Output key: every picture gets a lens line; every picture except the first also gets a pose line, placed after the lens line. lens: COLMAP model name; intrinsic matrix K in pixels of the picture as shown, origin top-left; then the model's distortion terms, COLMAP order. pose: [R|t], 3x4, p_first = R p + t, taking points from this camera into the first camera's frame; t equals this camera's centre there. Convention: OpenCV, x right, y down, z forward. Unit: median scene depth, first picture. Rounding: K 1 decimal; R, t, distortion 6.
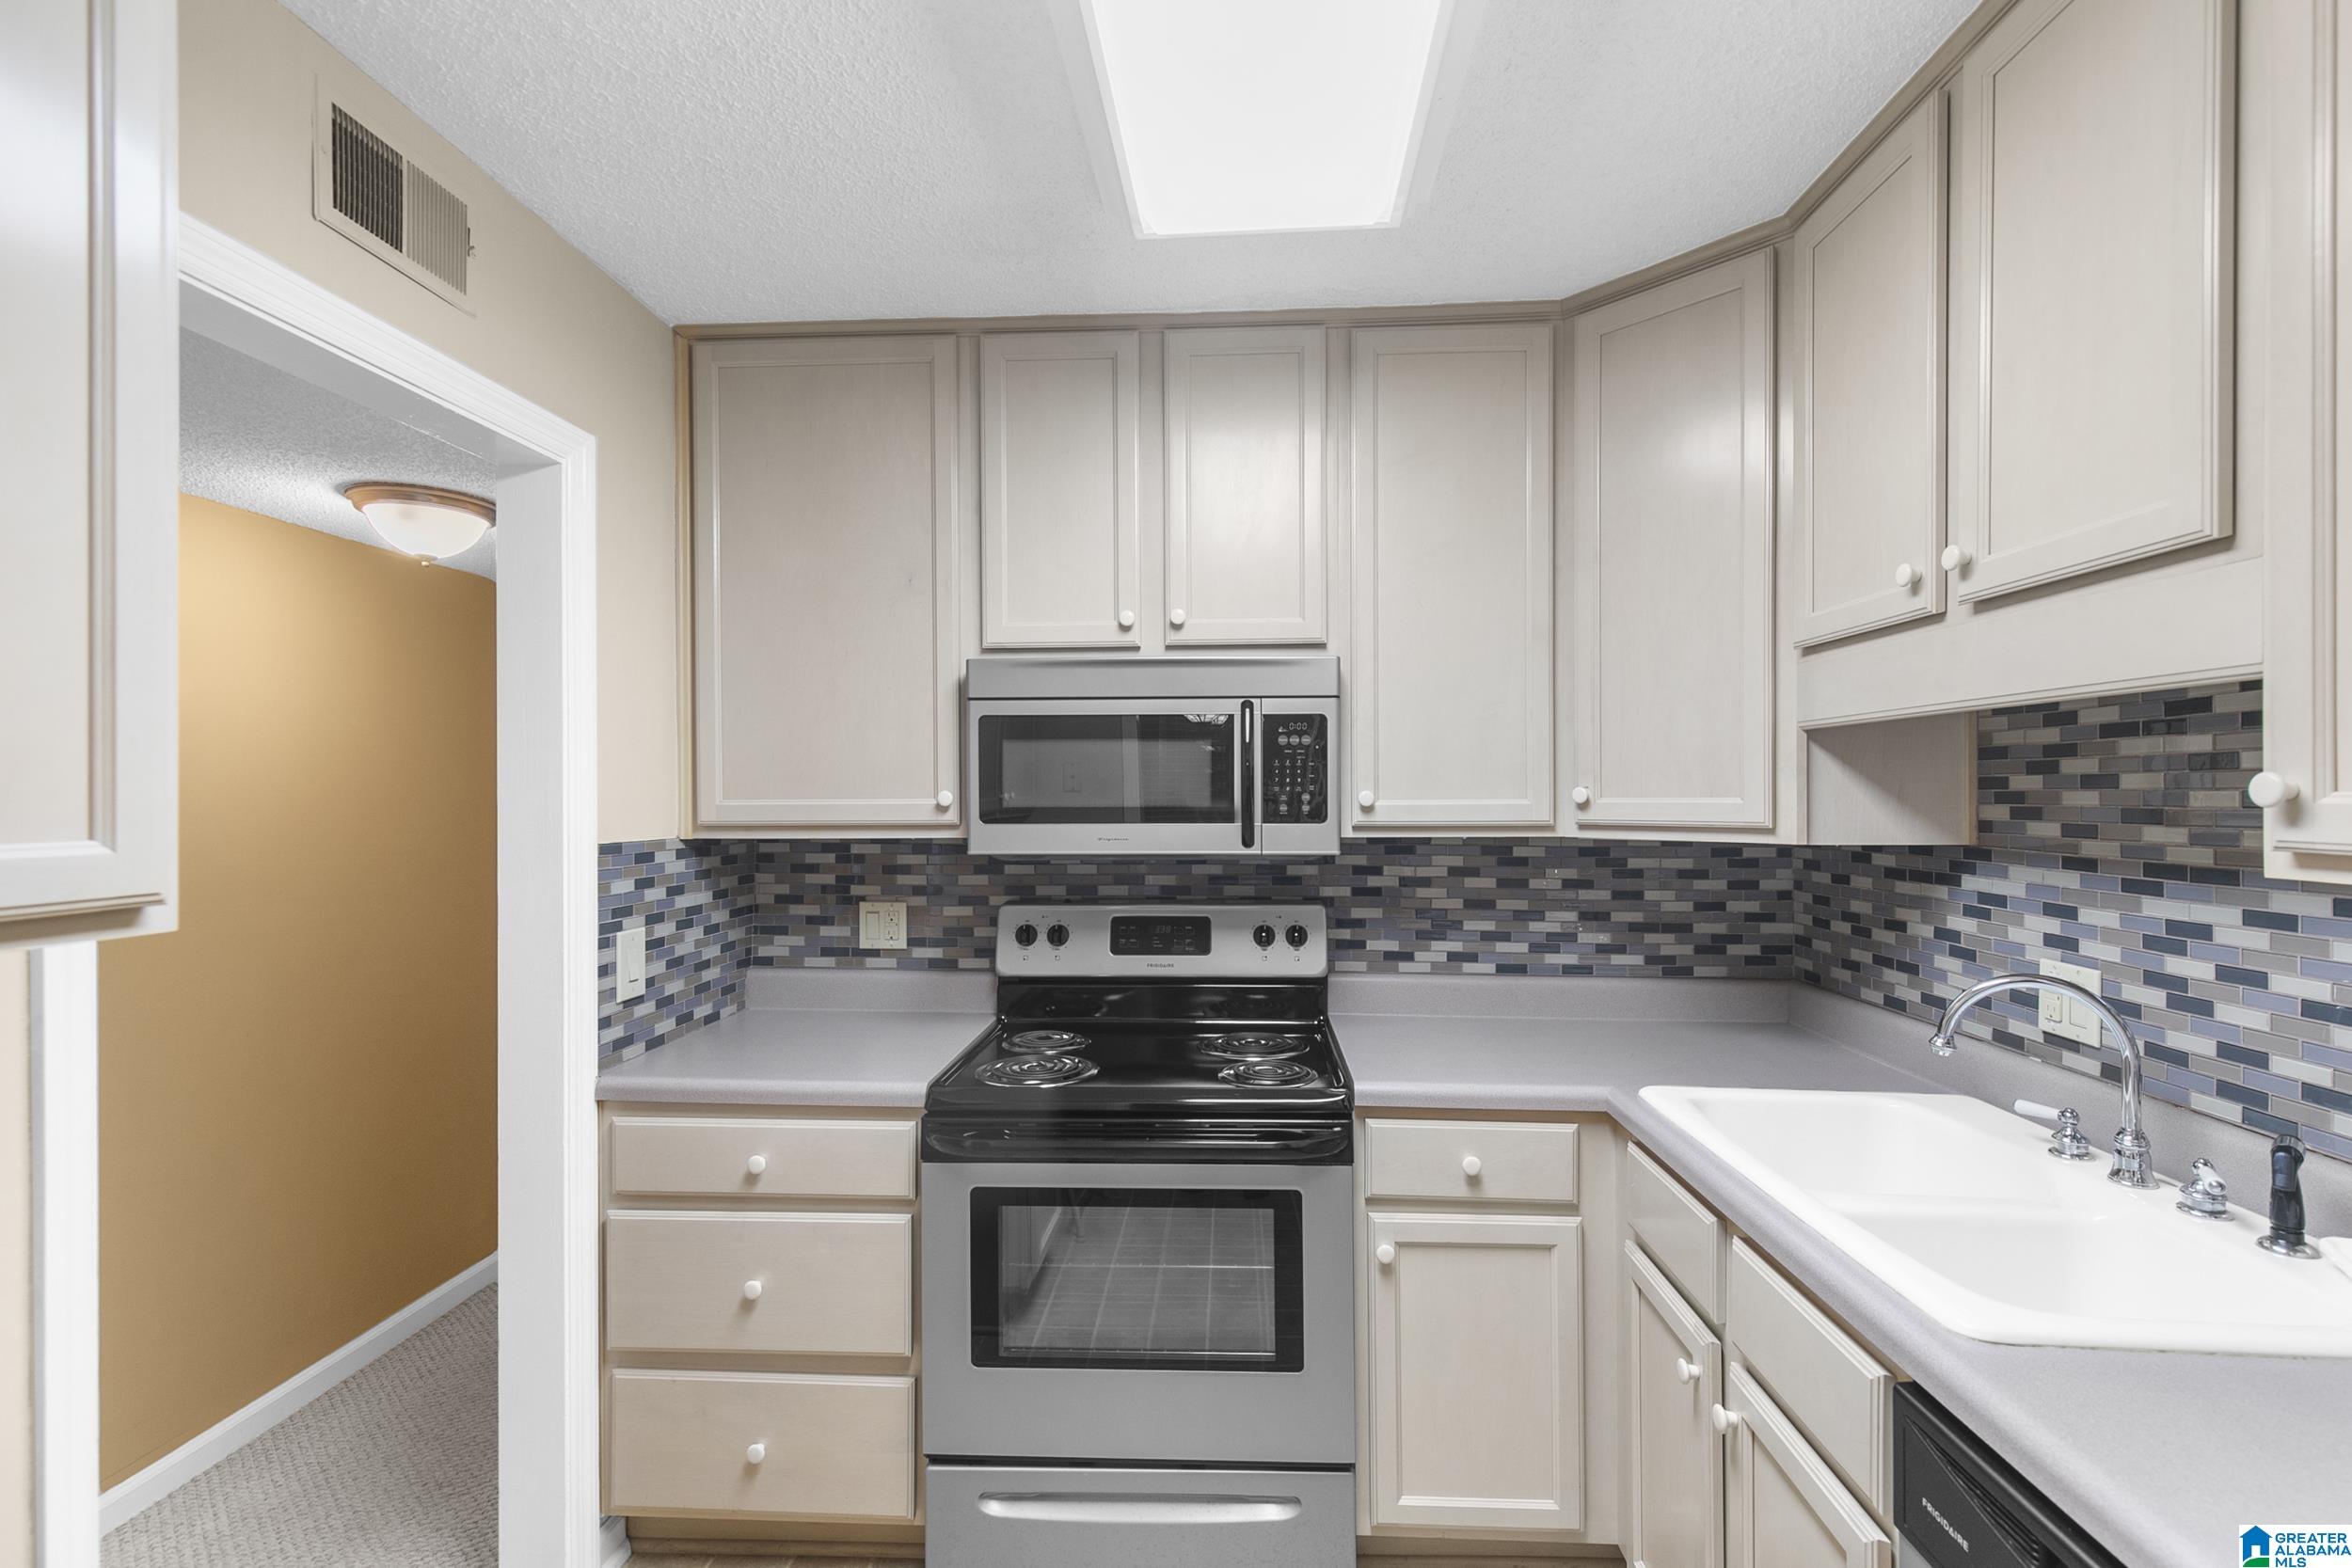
lens RADIAL K [[1063.7, 0, 1195.9], [0, 1063.7, 793.7], [0, 0, 1]] dist [0.010841, -0.001195]
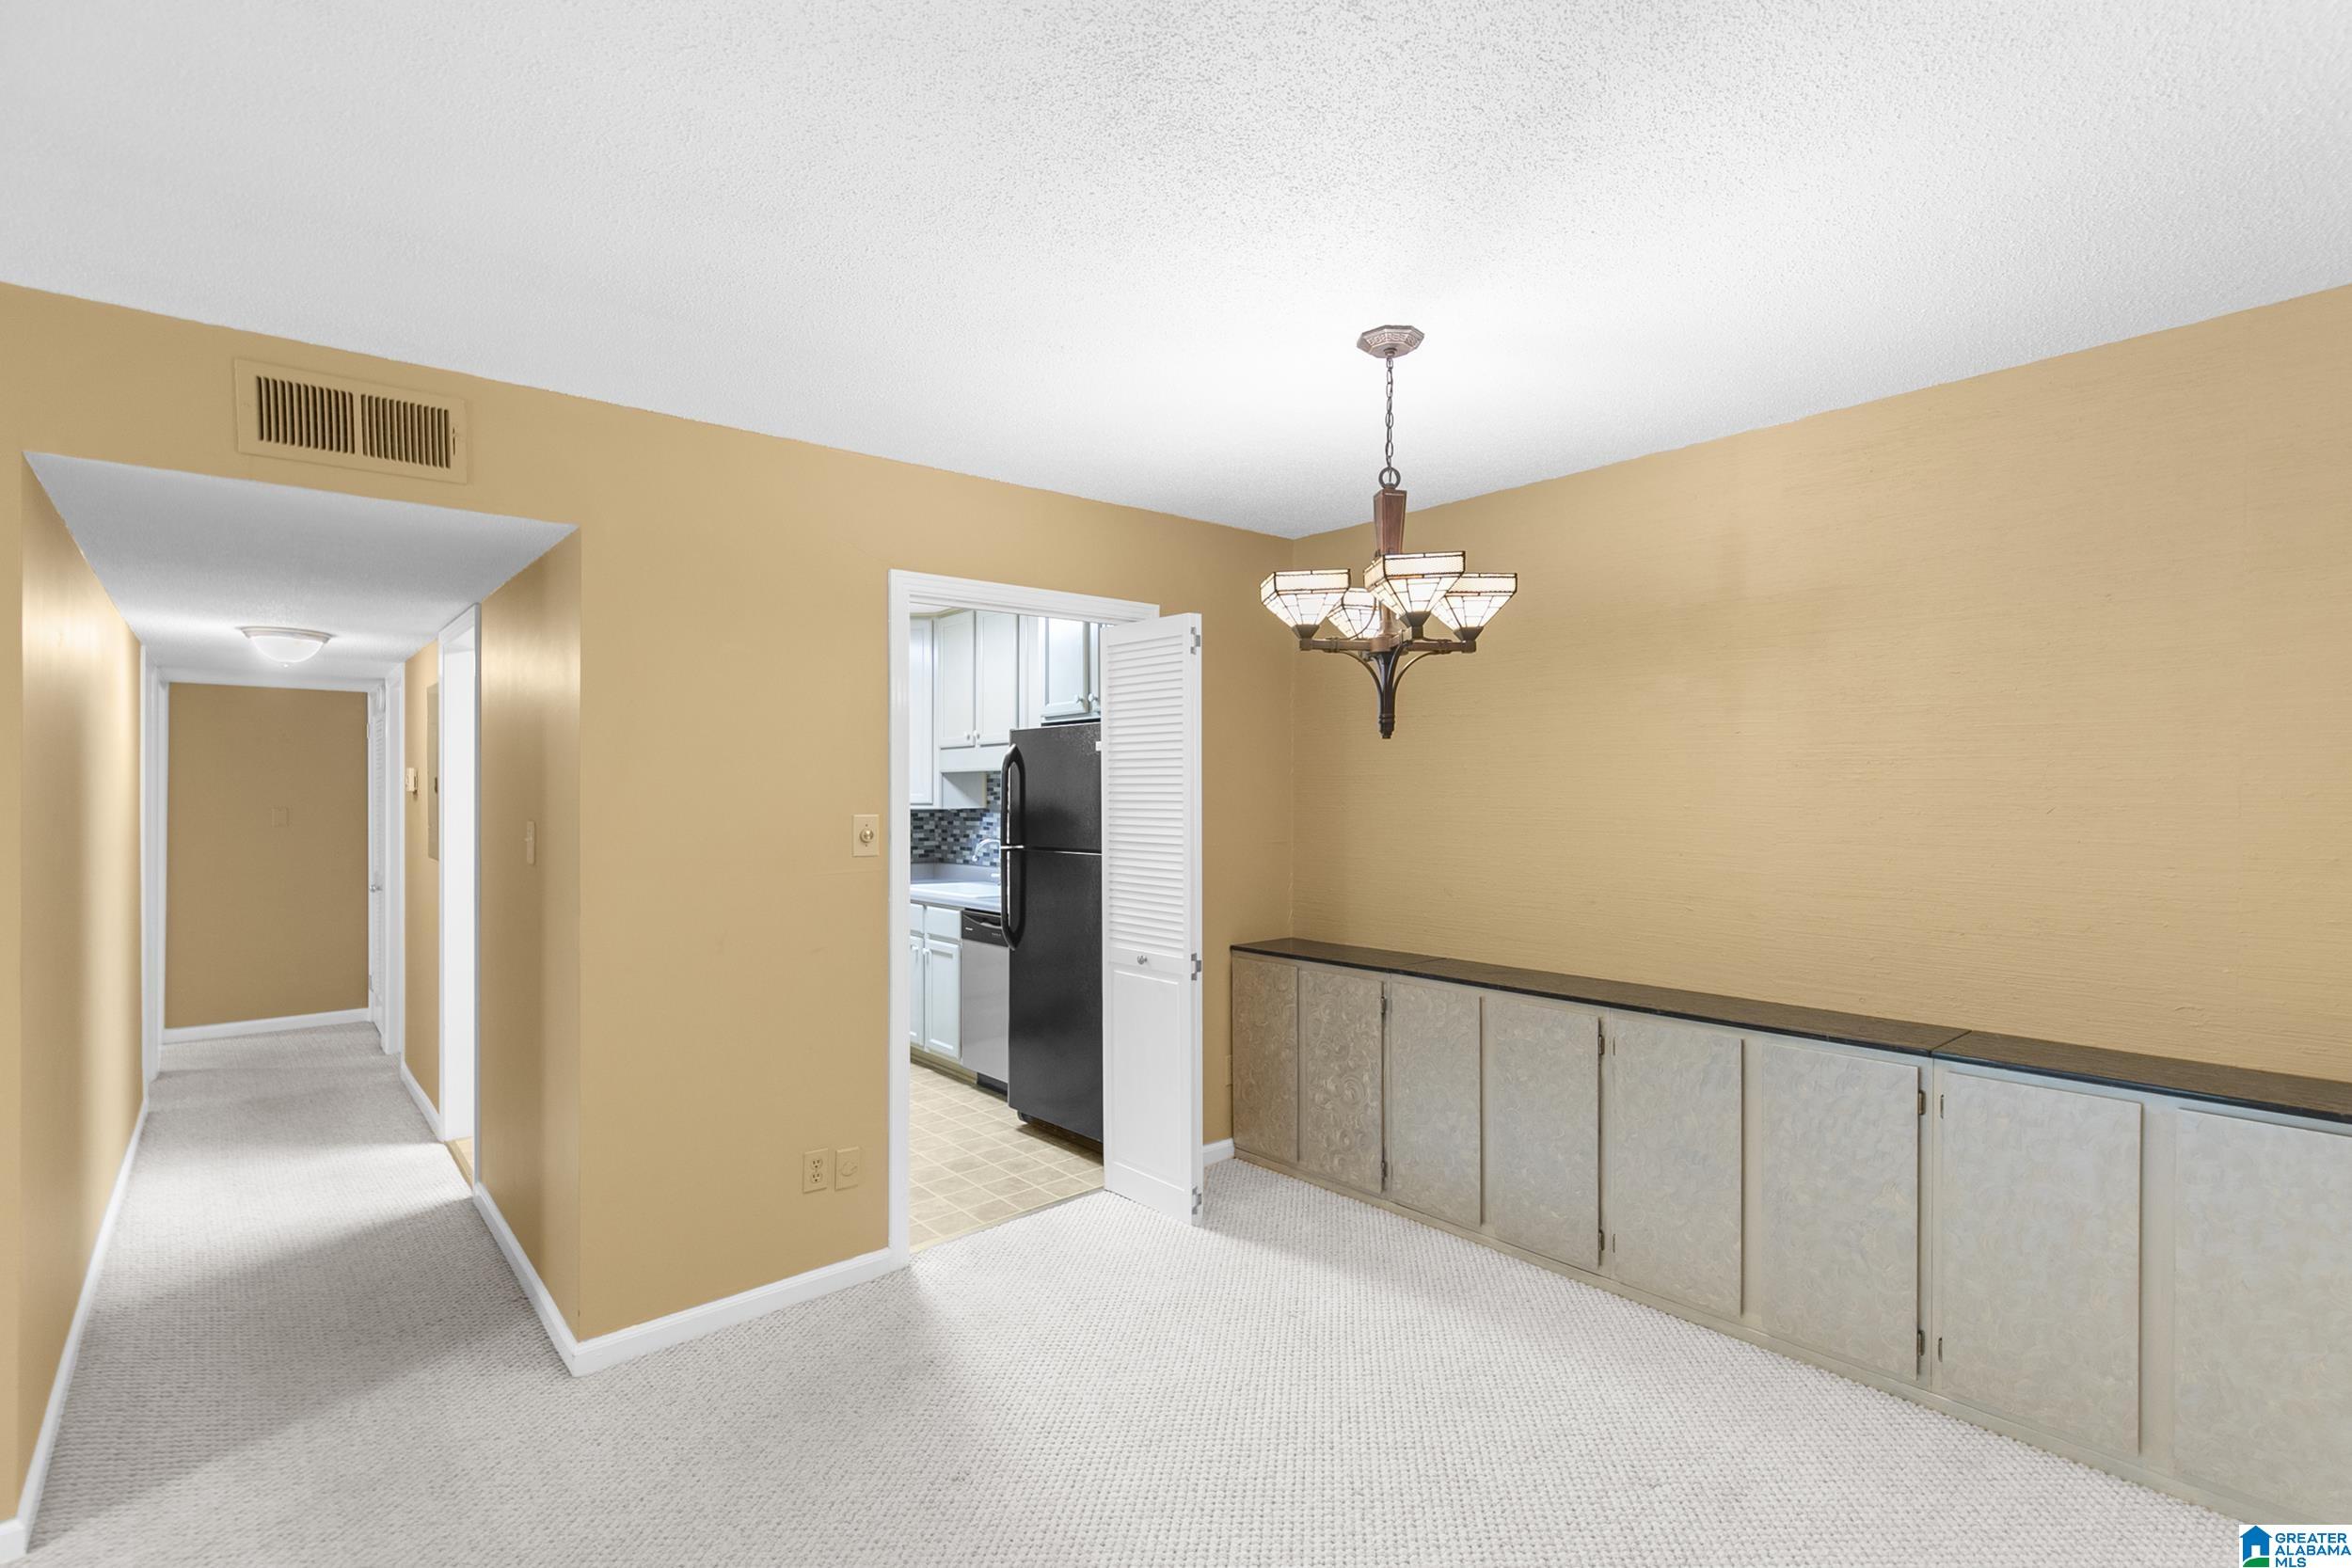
lens RADIAL K [[1063.7, 0, 1195.9], [0, 1063.7, 793.7], [0, 0, 1]] dist [0.010841, -0.001195]
pose [[0.713511, 0.000182, 0.700644, -1.027272], [0.003264, 0.999988, -0.003584, 0.015564], [-0.700637, 0.004844, 0.713502, -1.661785]]
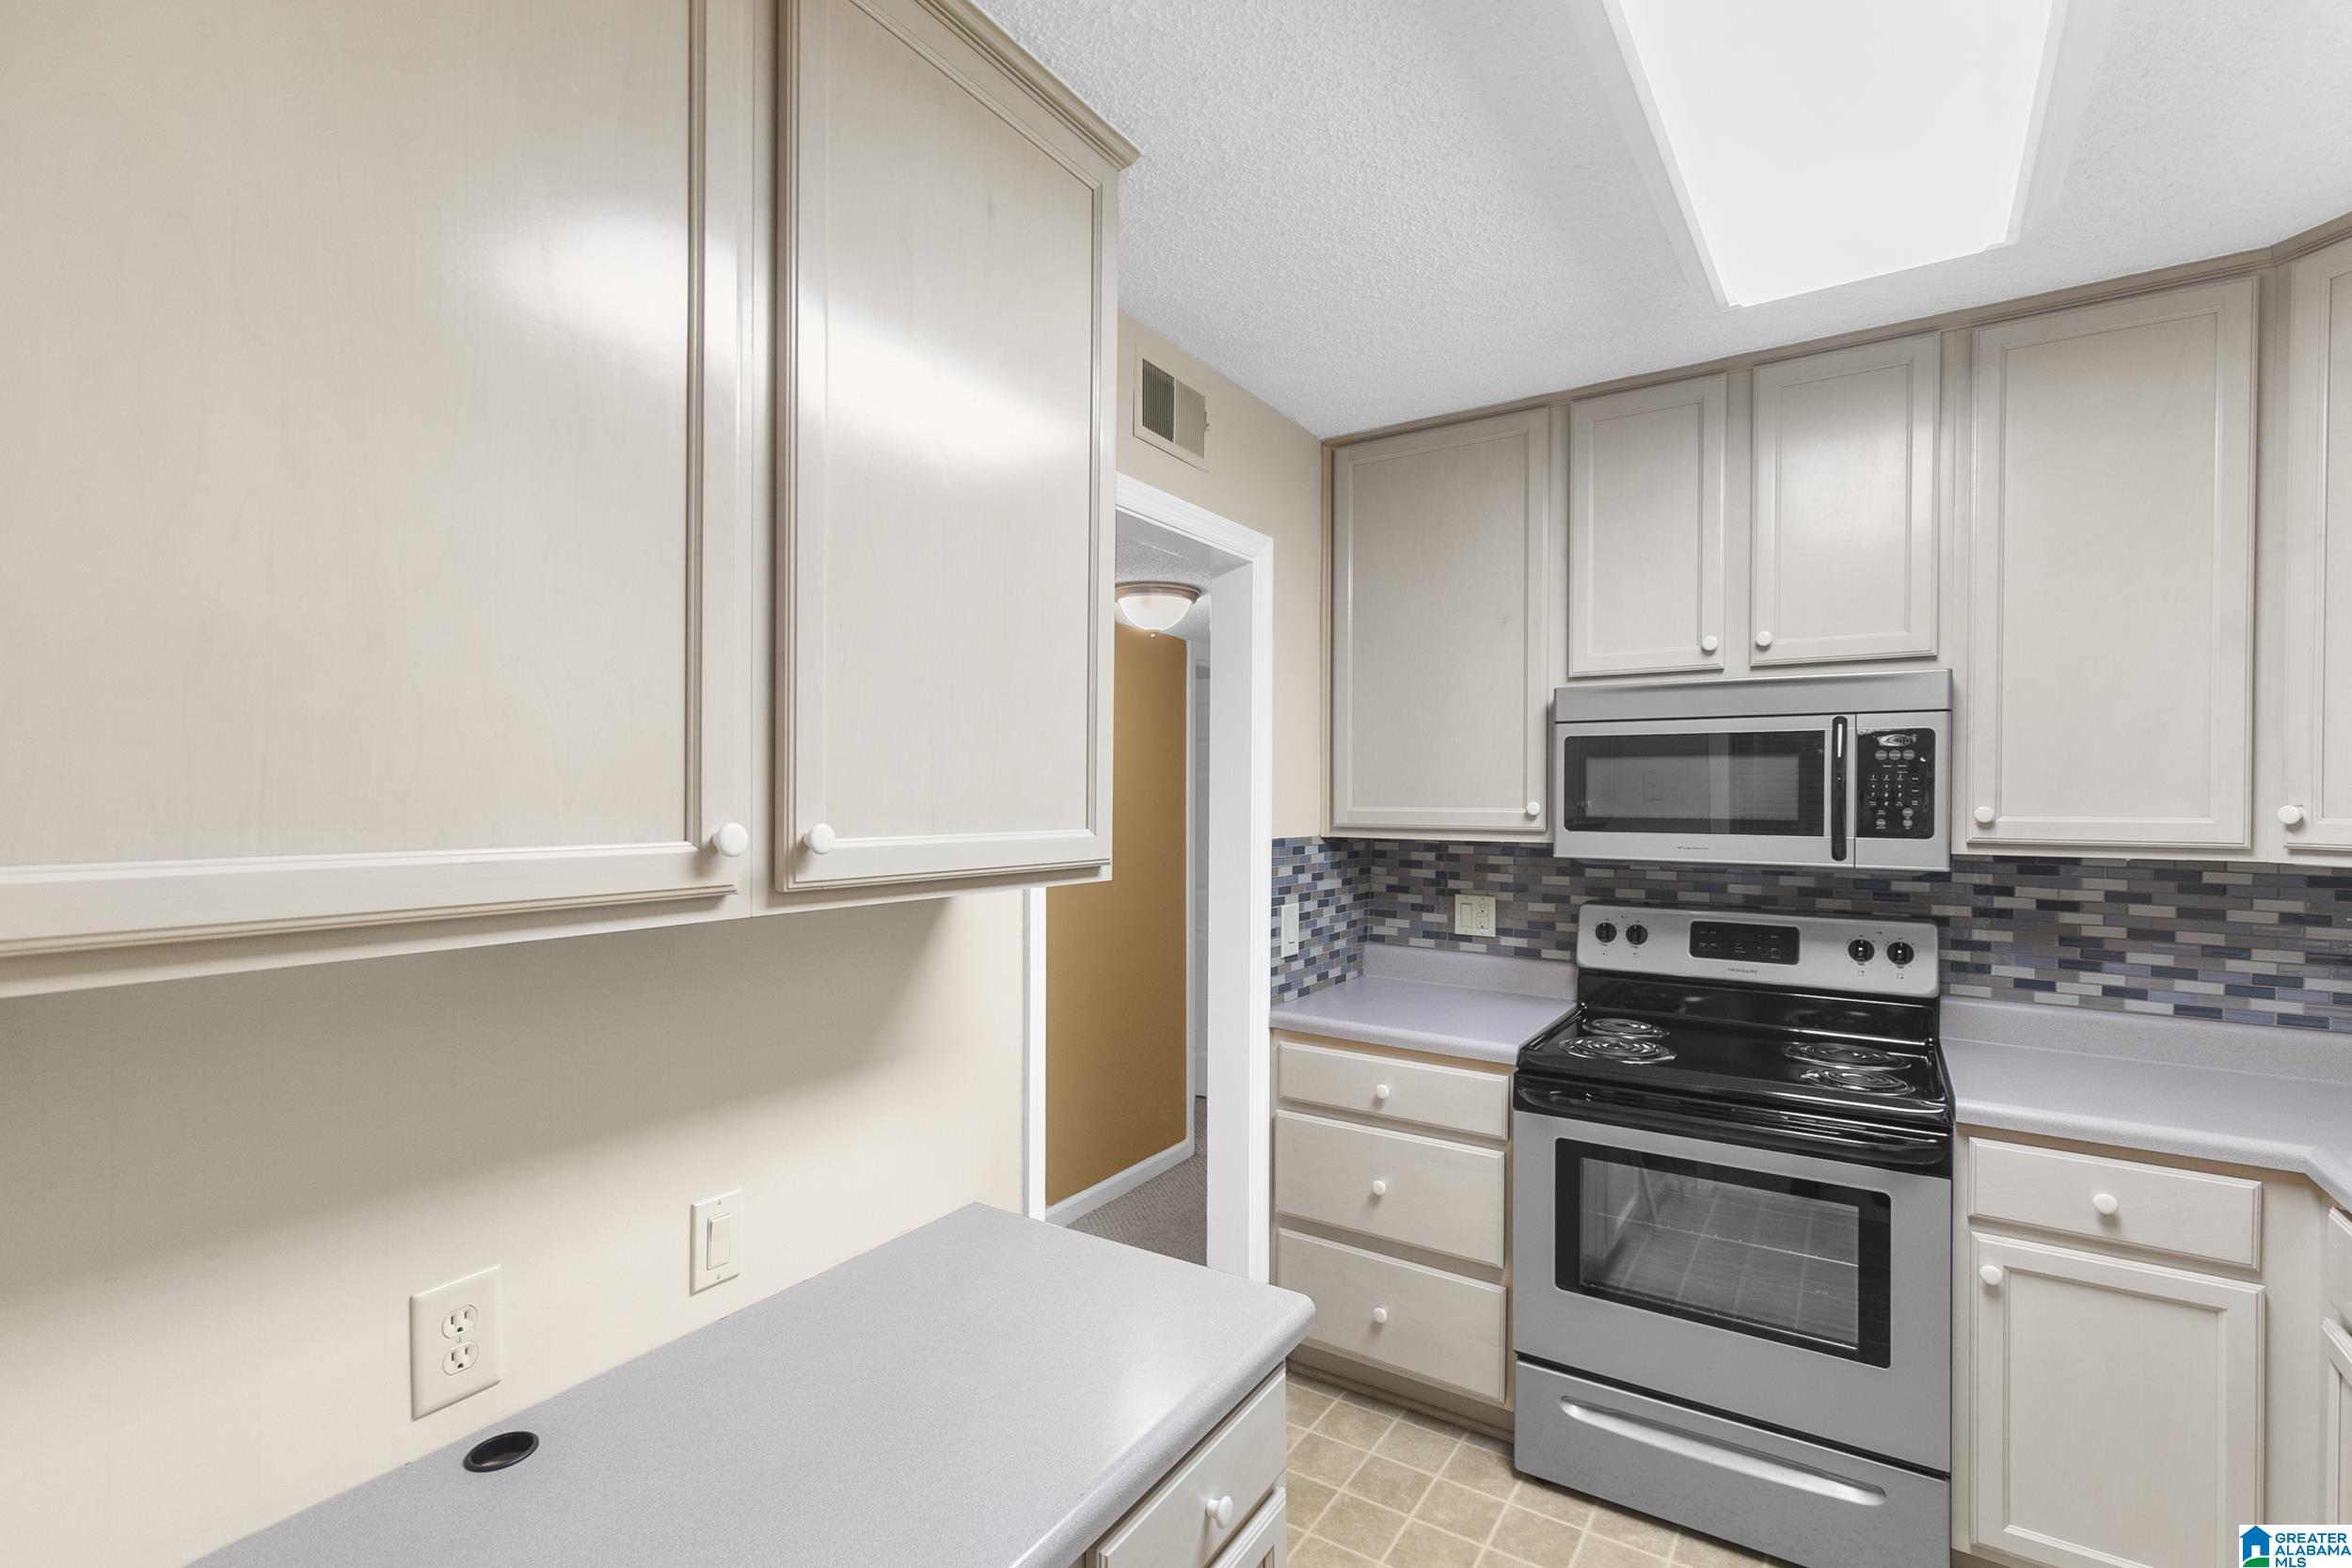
lens RADIAL K [[1069.8, 0, 1175.8], [0, 1069.8, 803.8], [0, 0, 1]] dist [0.002449, -0.000812]
pose [[0.860346, 0.011688, -0.509576, 0.025561], [-0.008505, 0.999927, 0.008576, -0.007636], [0.509639, -0.003044, 0.860383, -0.221247]]
